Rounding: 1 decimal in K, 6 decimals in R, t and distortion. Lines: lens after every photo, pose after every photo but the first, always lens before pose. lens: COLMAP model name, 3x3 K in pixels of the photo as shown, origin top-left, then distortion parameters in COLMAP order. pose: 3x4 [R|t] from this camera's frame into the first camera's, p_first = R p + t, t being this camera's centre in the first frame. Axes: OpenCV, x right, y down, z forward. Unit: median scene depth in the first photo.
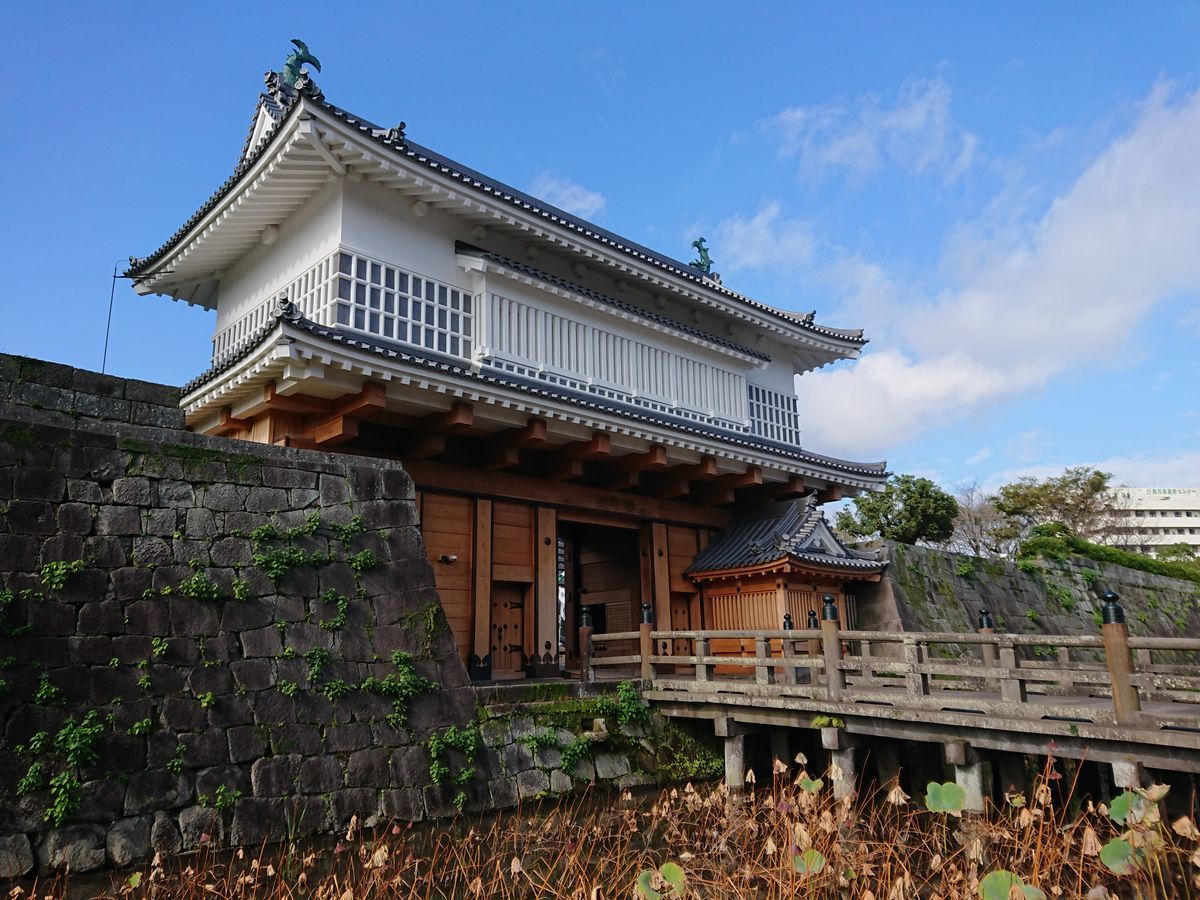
lens RADIAL K [[825.4, 0, 620.6], [0, 825.4, 453.6], [0, 0, 1]] dist [0.149436, -0.170890]
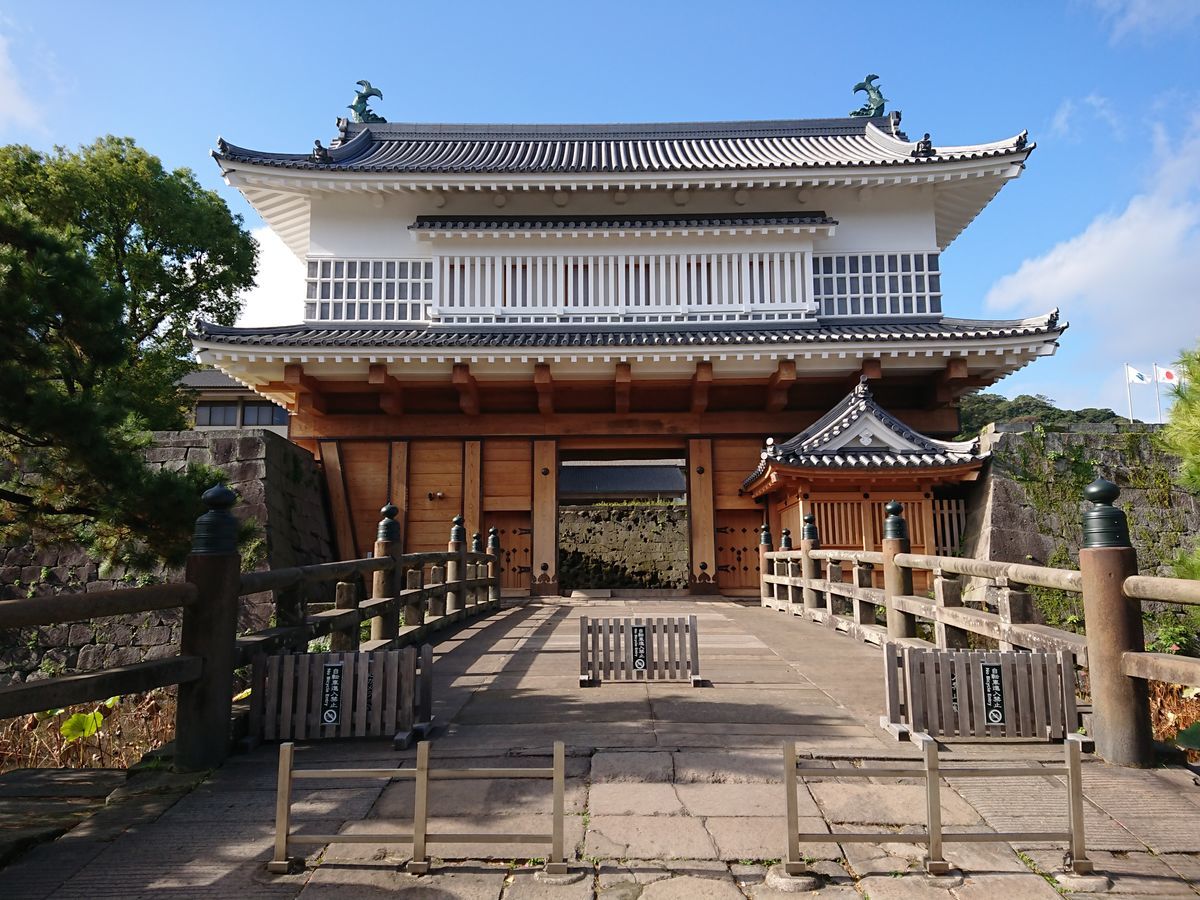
lens RADIAL K [[825.4, 0, 620.6], [0, 825.4, 453.6], [0, 0, 1]] dist [0.149436, -0.170890]
pose [[0.744256, -0.095731, -0.660998, 0.714477], [0.158518, 0.986715, 0.035582, 0.063362], [0.648810, -0.131262, 0.749544, 0.280685]]
